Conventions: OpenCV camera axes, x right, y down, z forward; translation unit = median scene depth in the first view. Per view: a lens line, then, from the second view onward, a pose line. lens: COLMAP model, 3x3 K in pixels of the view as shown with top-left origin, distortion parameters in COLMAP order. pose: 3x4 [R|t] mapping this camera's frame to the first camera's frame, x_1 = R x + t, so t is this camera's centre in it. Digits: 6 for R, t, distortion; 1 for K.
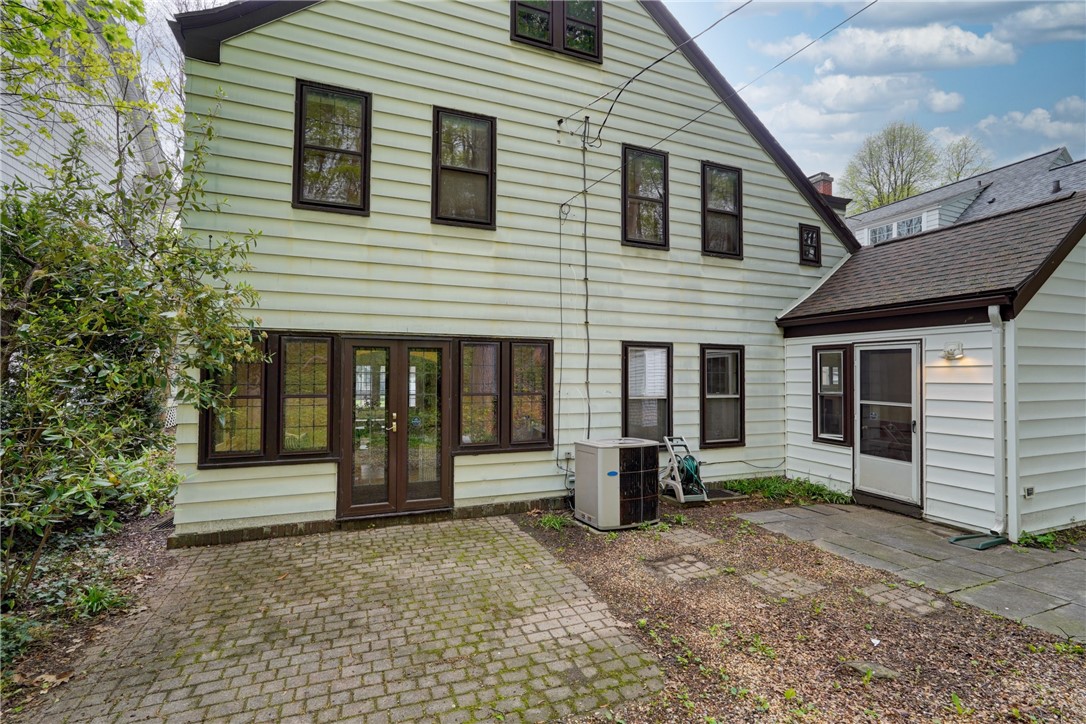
lens RADIAL K [[488.2, 0, 544.9], [0, 488.2, 362.4], [0, 0, 1]] dist [-0.017598, 0.006742]
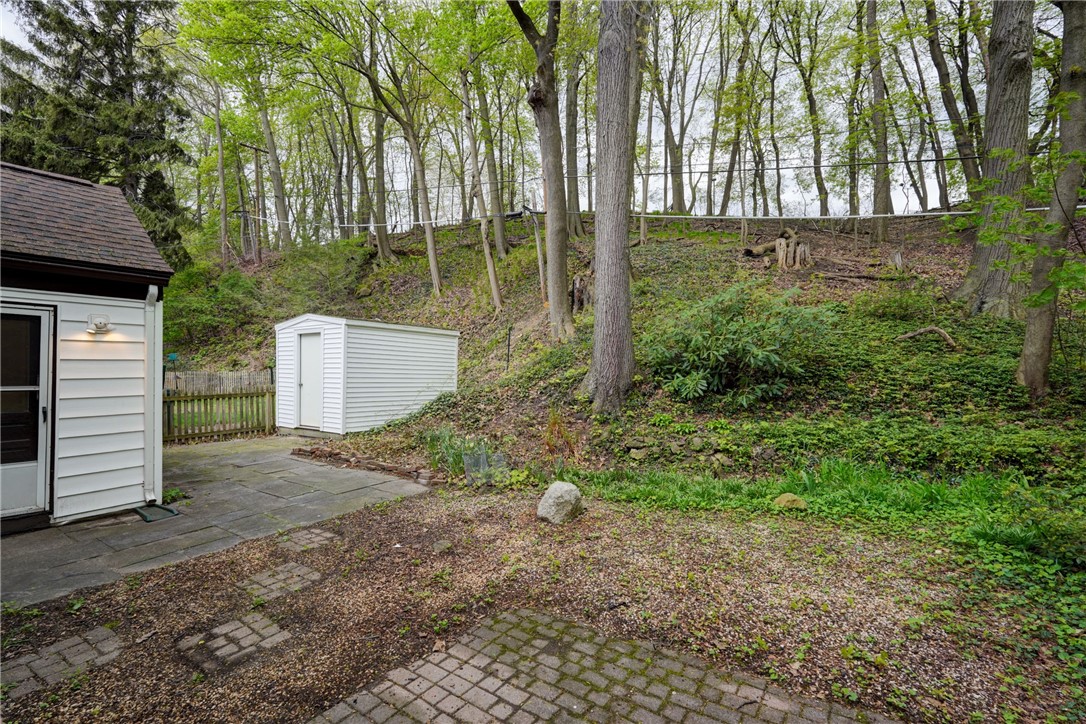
lens RADIAL K [[488.2, 0, 539.9], [0, 488.2, 361.2], [0, 0, 1]] dist [-0.017598, 0.006742]
pose [[-0.560895, -0.005238, 0.827870, -0.374761], [-0.026752, 0.999572, -0.011800, 0.033101], [-0.827455, -0.028766, -0.560795, 0.803199]]
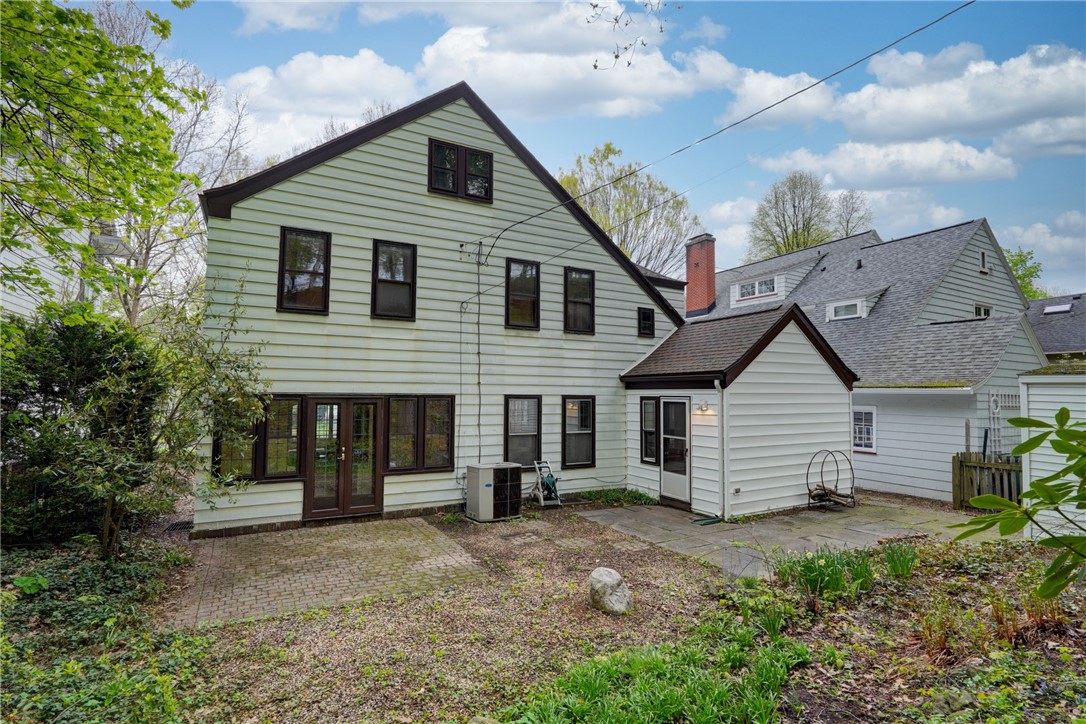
lens RADIAL K [[522.7, 0, 547.5], [0, 522.7, 360.3], [0, 0, 1]] dist [-0.015126, 0.000581]
pose [[0.991886, 0.009105, 0.126806, 0.103280], [-0.003738, 0.999089, -0.042501, -0.095119], [-0.127078, 0.041682, 0.991017, -0.654400]]
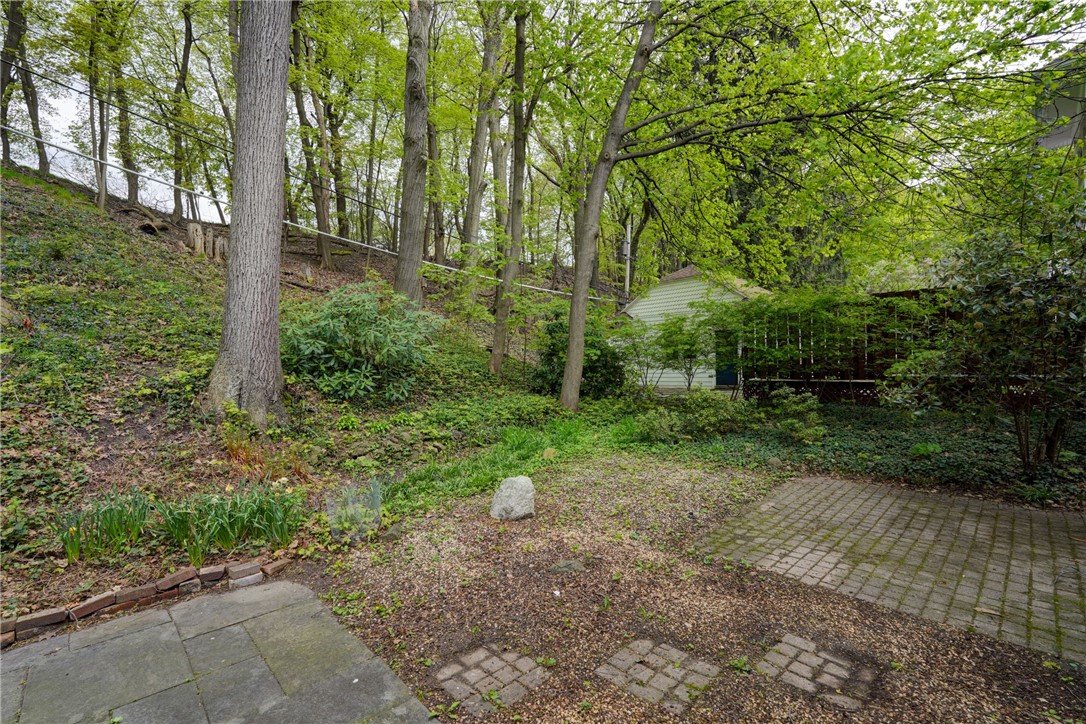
lens RADIAL K [[488.2, 0, 544.0], [0, 488.2, 356.5], [0, 0, 1]] dist [-0.017598, 0.006742]
pose [[-0.921449, 0.006689, -0.388441, 0.612829], [0.021196, 0.999228, -0.033072, 0.057288], [0.387920, -0.038708, -0.920880, 1.089377]]
